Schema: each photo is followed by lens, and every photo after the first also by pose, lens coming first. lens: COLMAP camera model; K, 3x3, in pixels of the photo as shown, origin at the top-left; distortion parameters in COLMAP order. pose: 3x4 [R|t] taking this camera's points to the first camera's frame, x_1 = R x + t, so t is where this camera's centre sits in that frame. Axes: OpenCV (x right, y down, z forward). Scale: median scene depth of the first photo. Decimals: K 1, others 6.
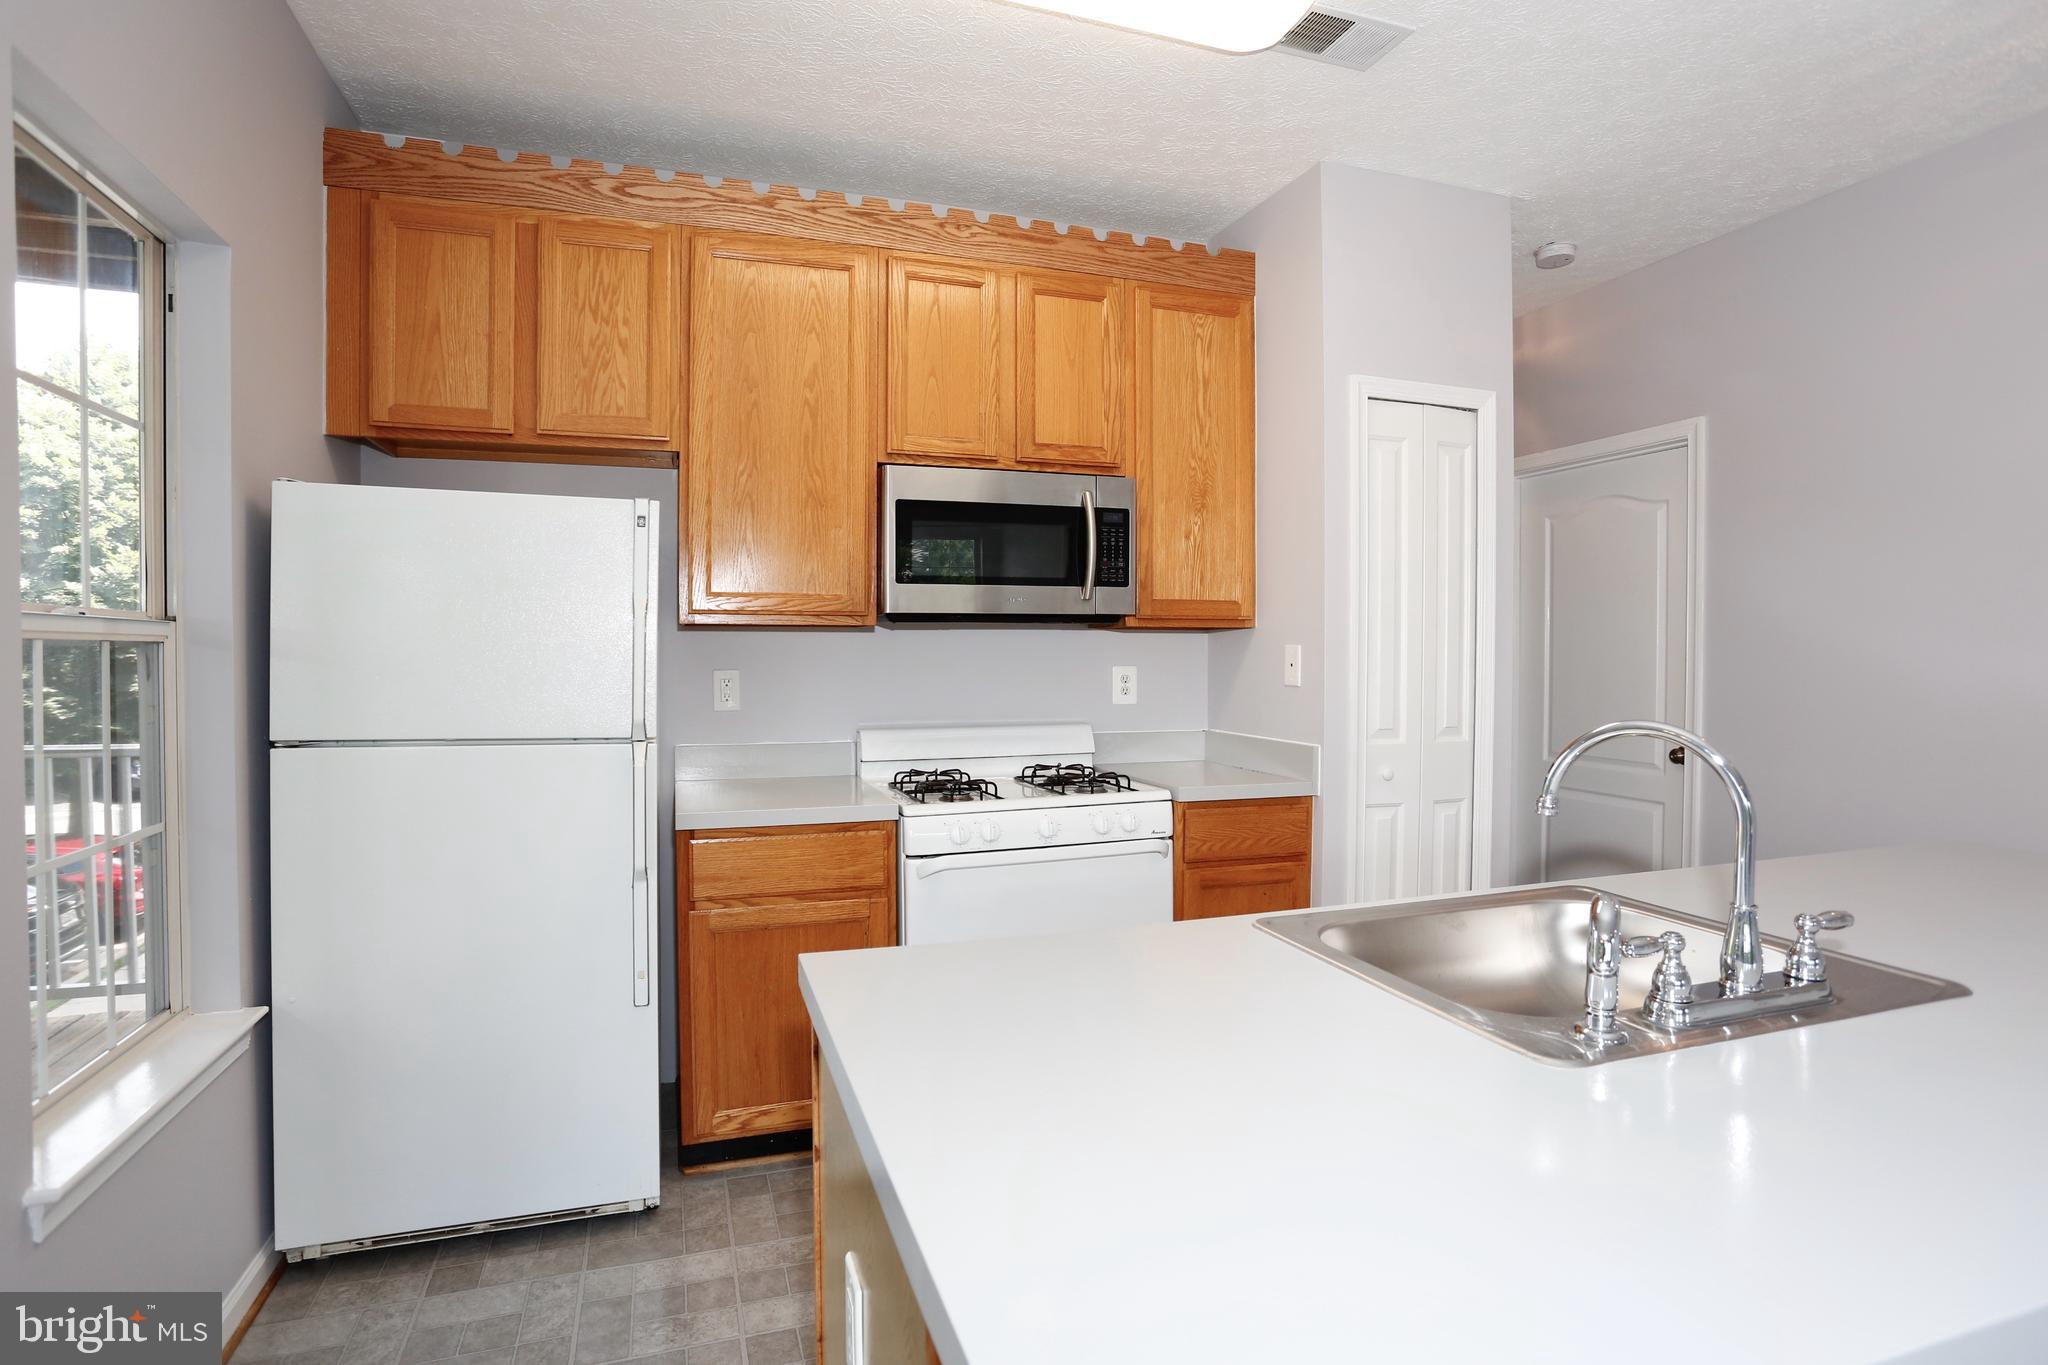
lens RADIAL K [[1046.3, 0, 1013.0], [0, 1046.3, 665.3], [0, 0, 1]] dist [-0.051198, 0.005261]
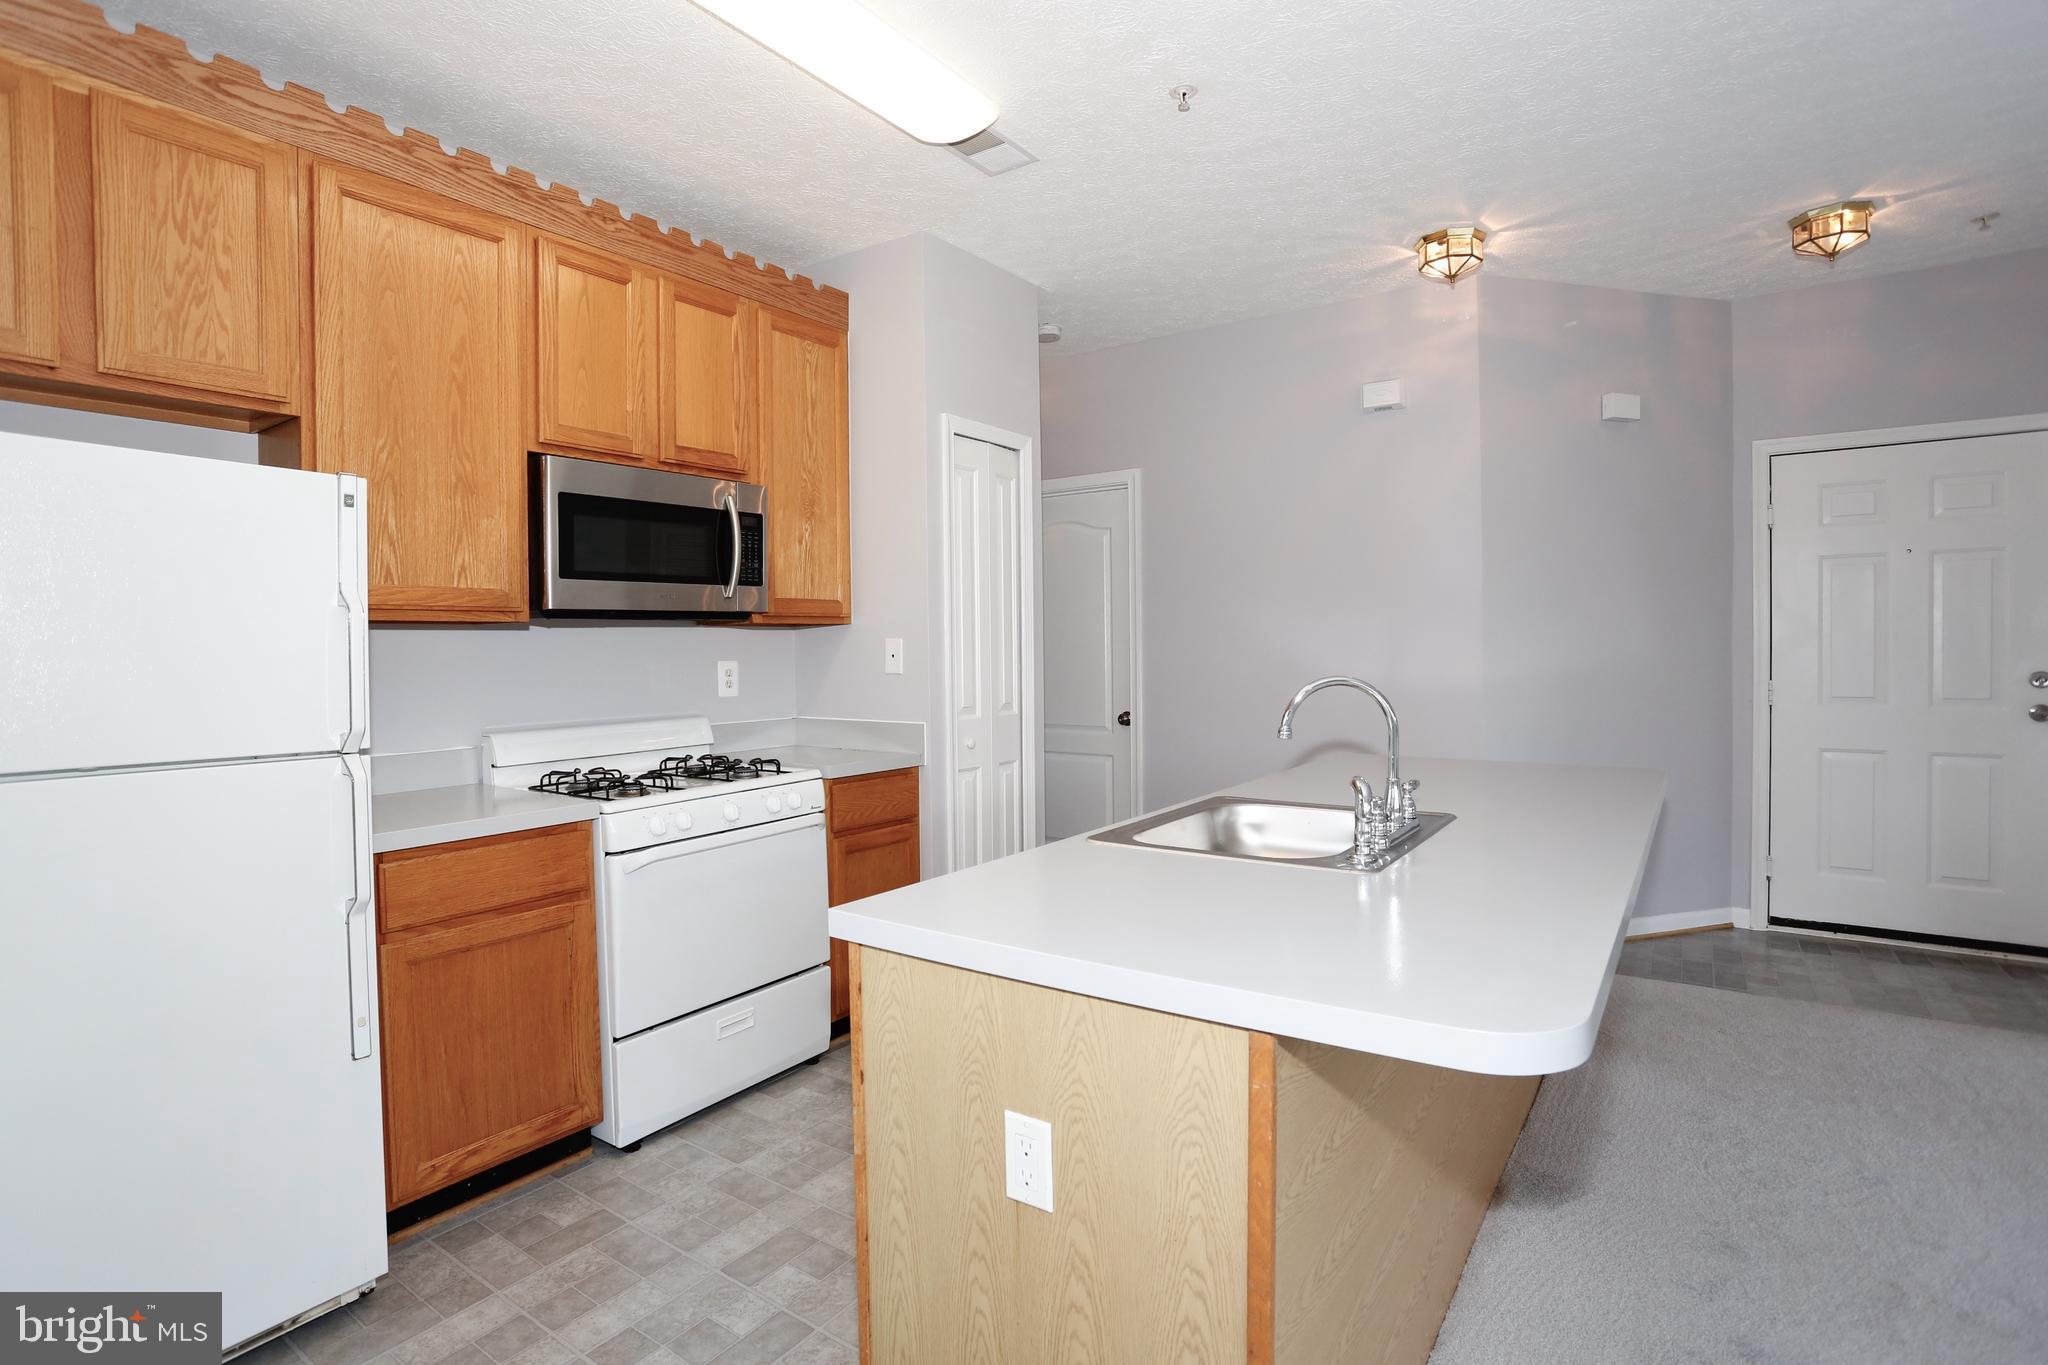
lens RADIAL K [[1025.3, 0, 1023.9], [0, 1025.3, 663.6], [0, 0, 1]] dist [-0.046276, 0.023201]
pose [[0.806325, -0.022257, 0.591054, -0.312730], [0.022385, 0.999724, 0.007107, 0.003564], [-0.591050, 0.007500, 0.806600, -0.011504]]
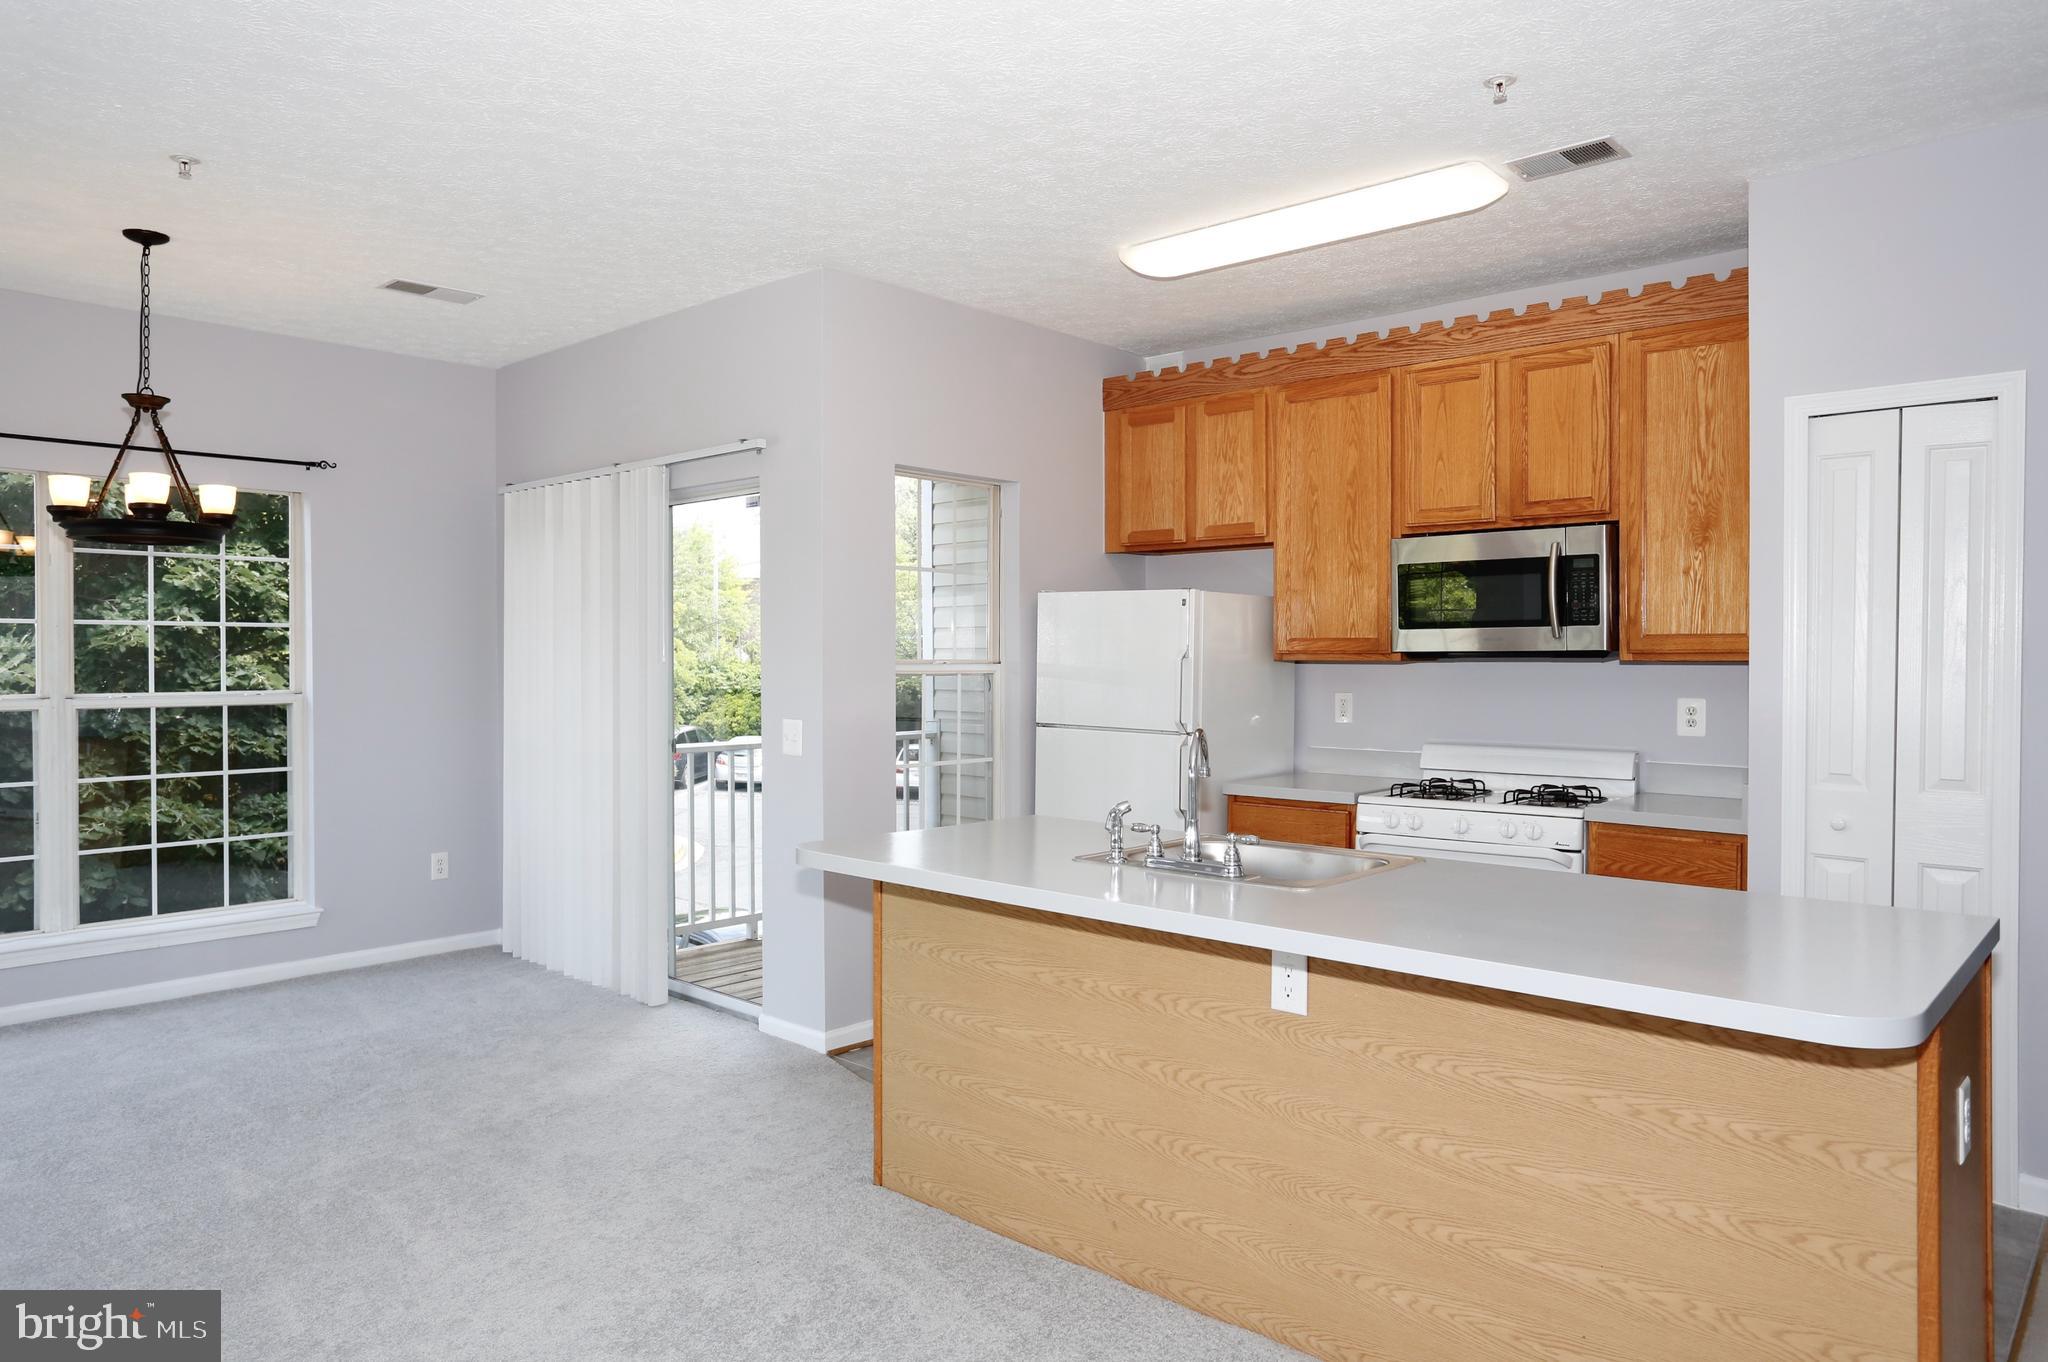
lens RADIAL K [[1337.6, 0, 1022.5], [0, 1337.6, 686.4], [0, 0, 1]] dist [-0.041295, 0.028654]
pose [[0.486526, 0.018937, -0.873461, 1.072451], [-0.012288, 0.999814, 0.014832, -0.025341], [0.873580, 0.003517, 0.486668, -0.204609]]
